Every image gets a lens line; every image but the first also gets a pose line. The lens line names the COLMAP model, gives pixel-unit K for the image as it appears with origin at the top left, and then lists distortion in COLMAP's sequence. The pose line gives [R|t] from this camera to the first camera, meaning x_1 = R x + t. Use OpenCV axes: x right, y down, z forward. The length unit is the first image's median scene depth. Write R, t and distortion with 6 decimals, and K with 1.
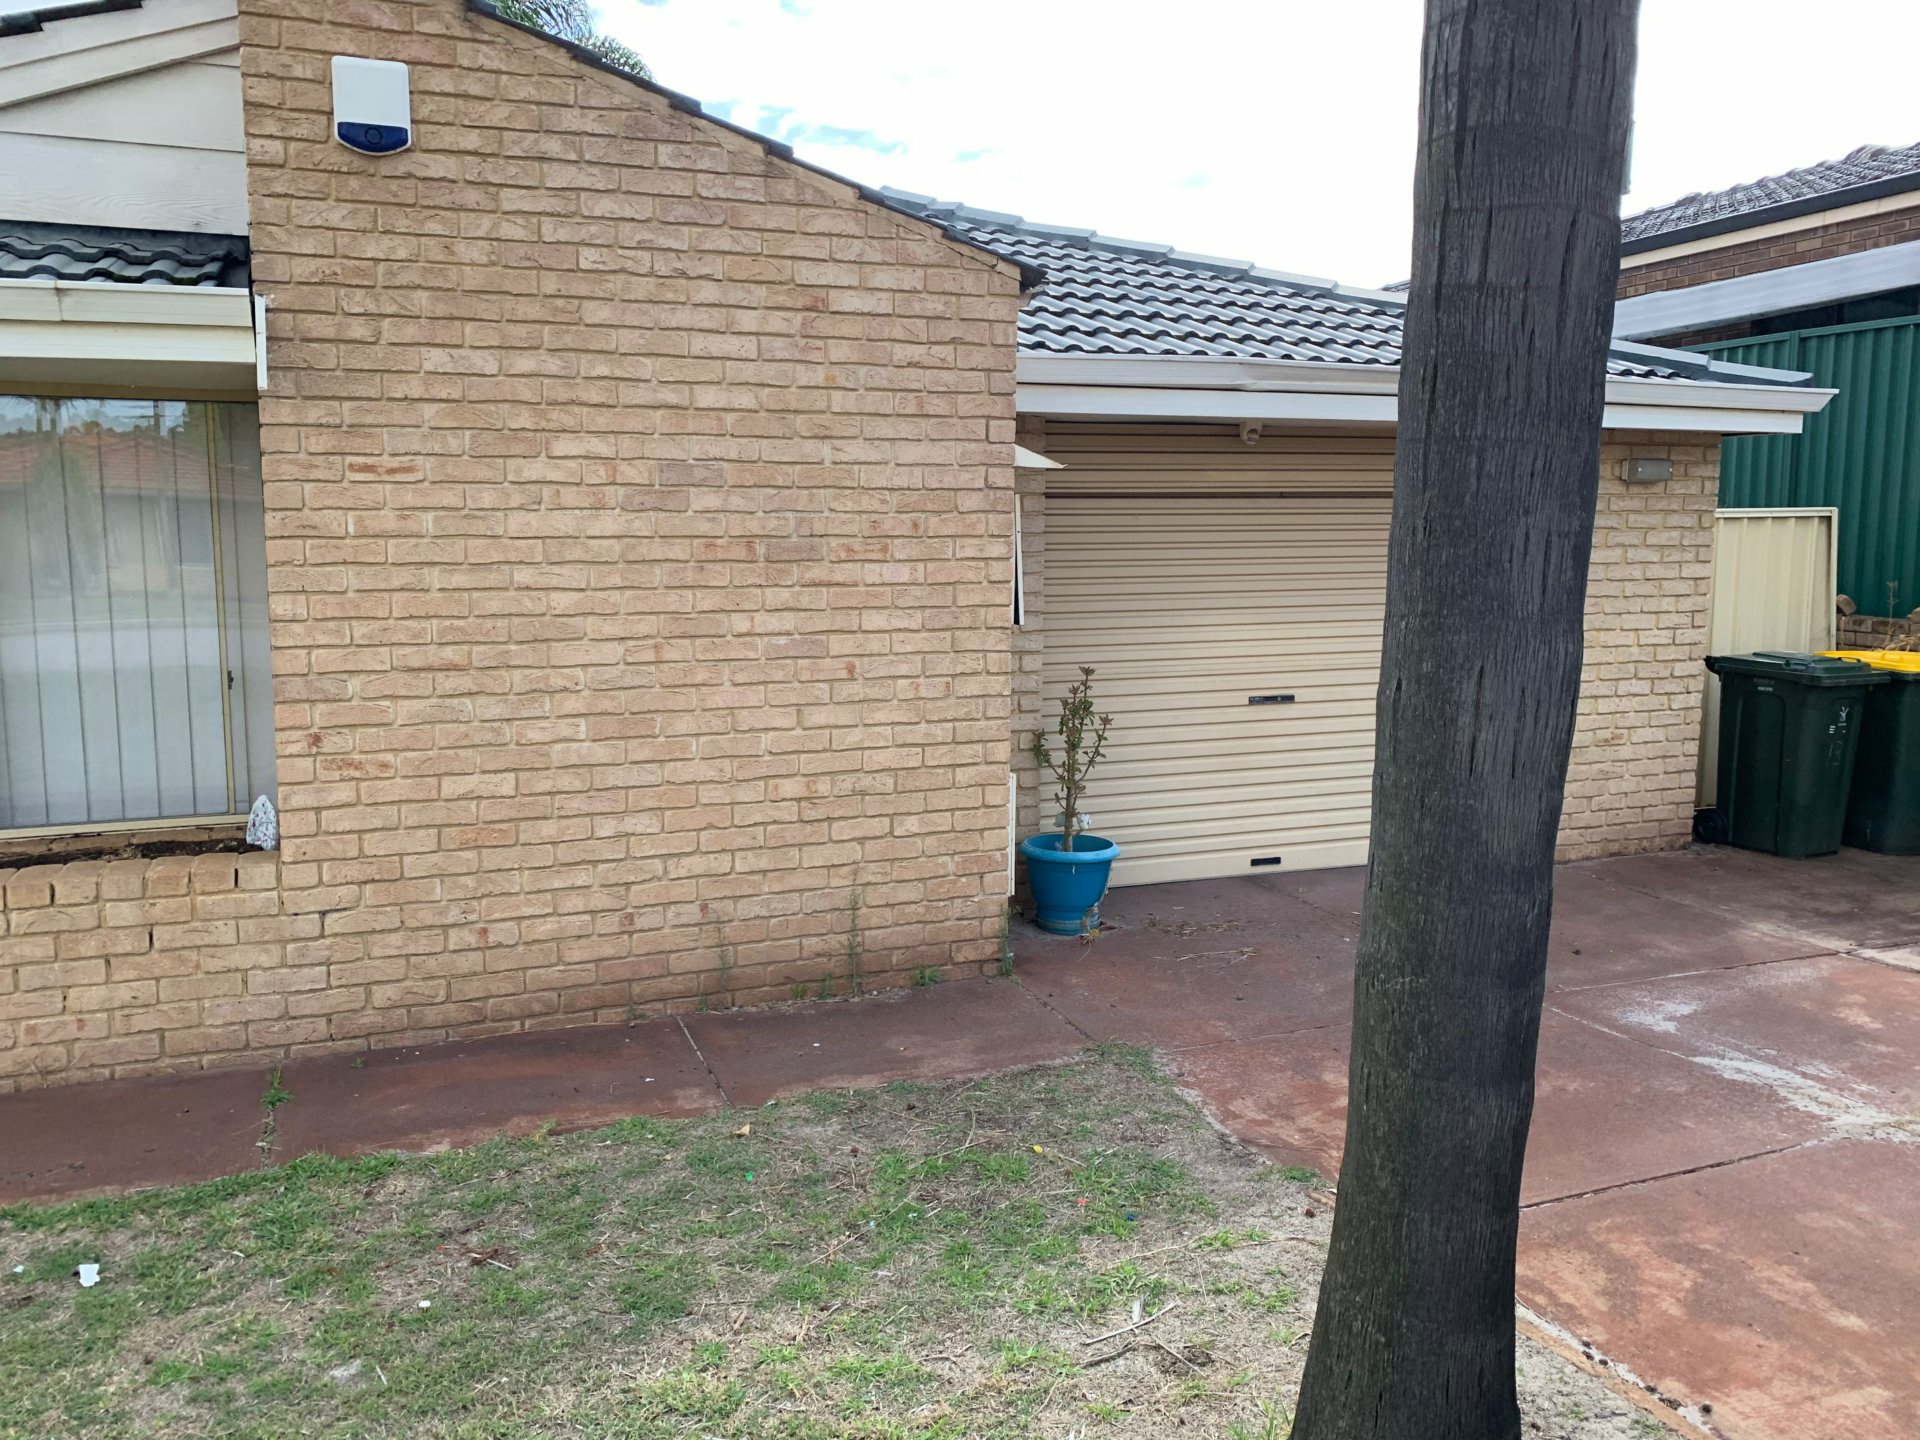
lens RADIAL K [[1475.8, 0, 919.9], [0, 1475.8, 709.5], [0, 0, 1]] dist [0.086625, -0.127400]
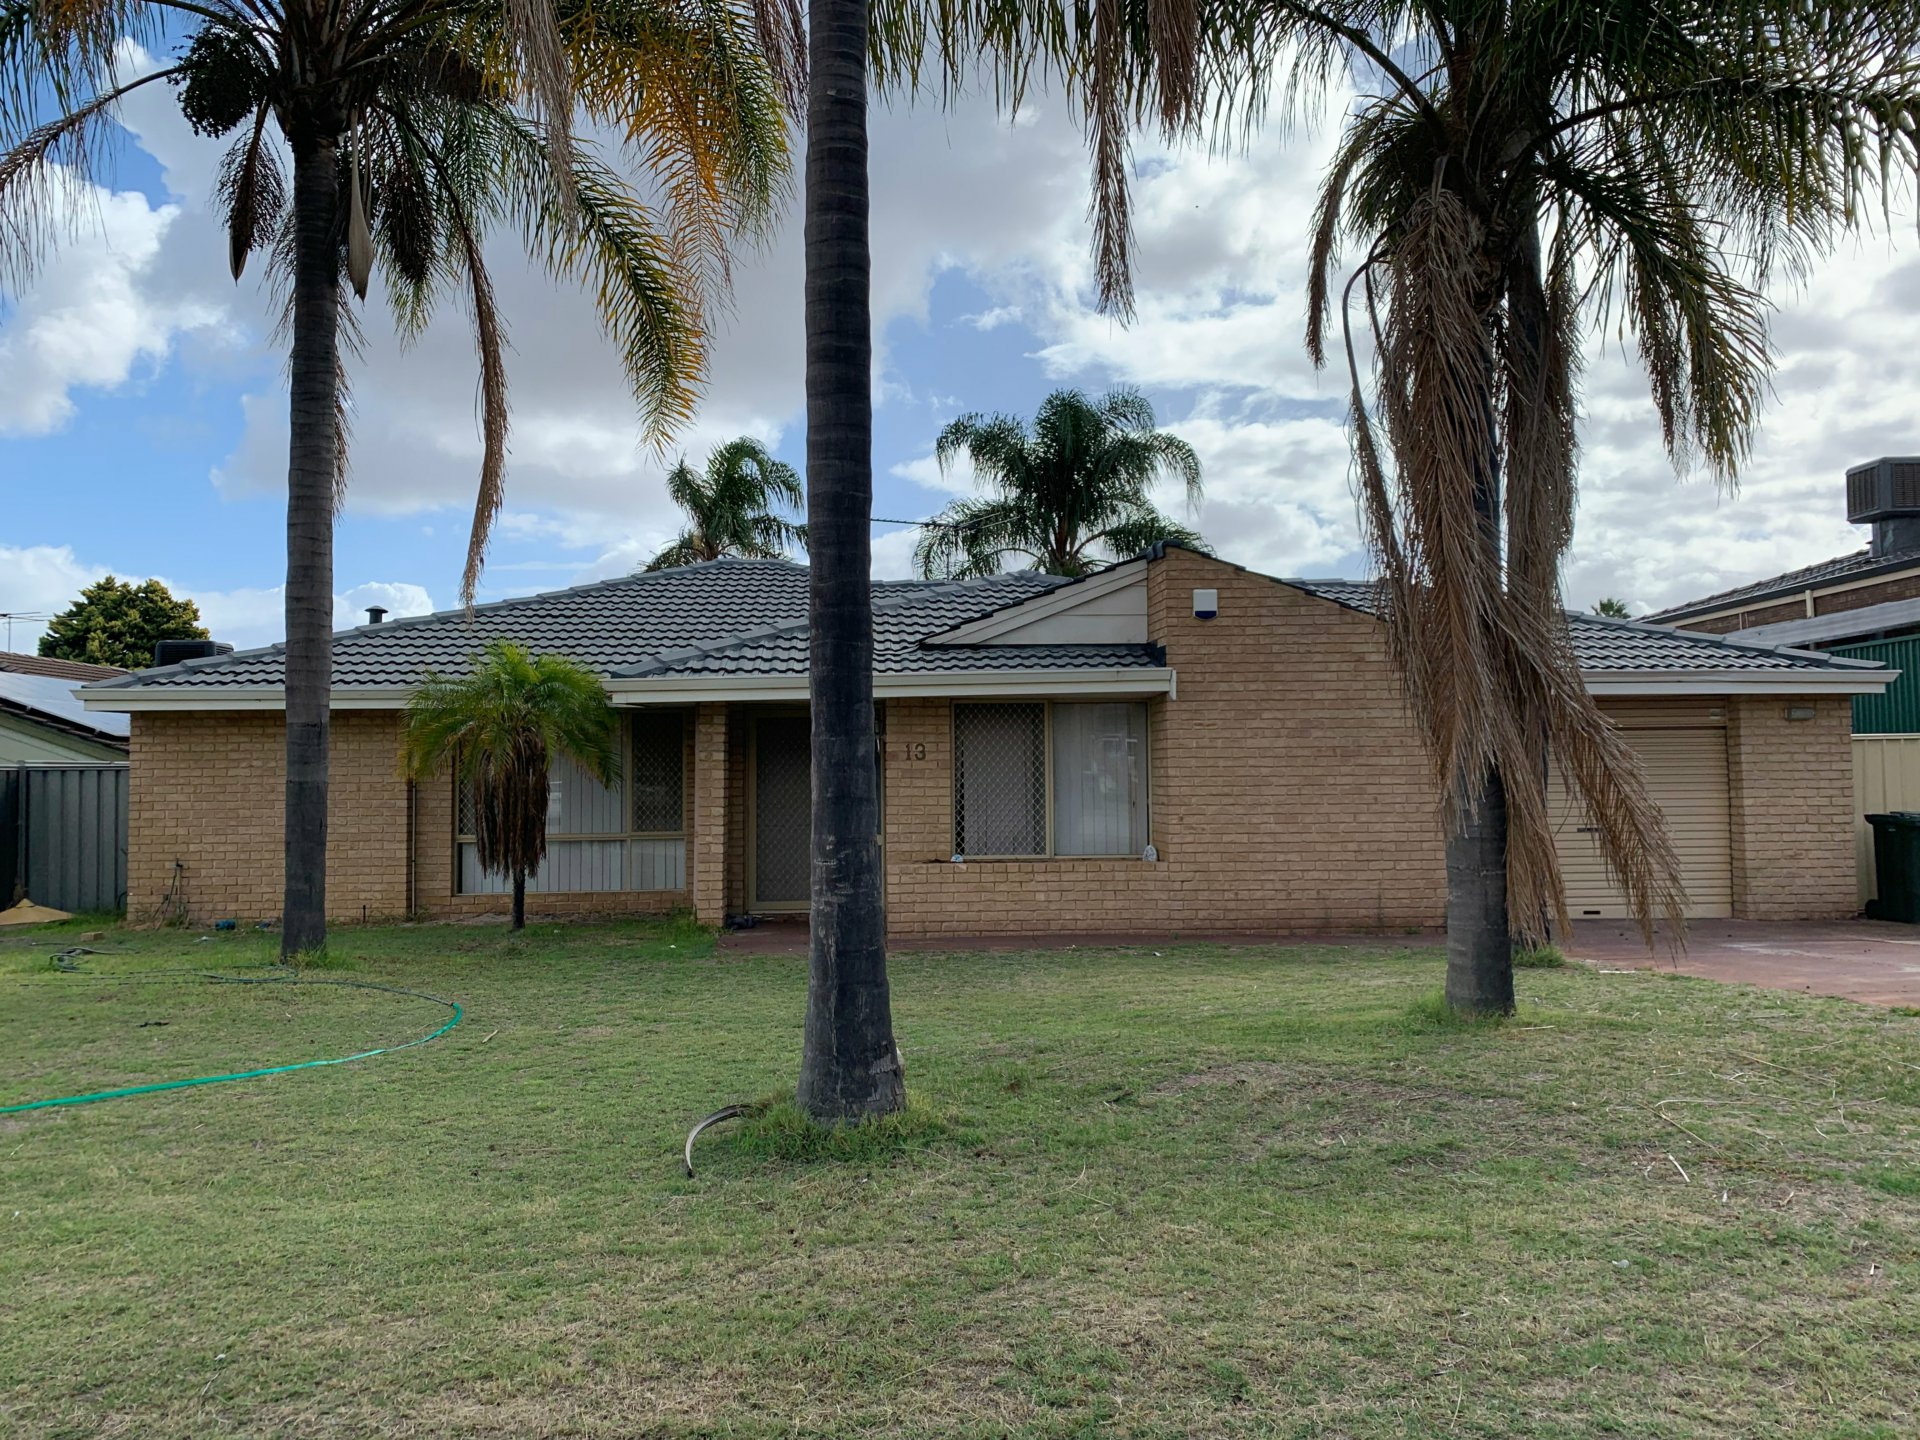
lens RADIAL K [[1475.8, 0, 919.9], [0, 1475.8, 709.5], [0, 0, 1]] dist [0.086625, -0.127400]
pose [[0.955304, -0.024430, -0.294615, -0.041106], [-0.026418, 0.985538, -0.167383, 0.277674], [0.294443, 0.167685, 0.940843, -1.701532]]
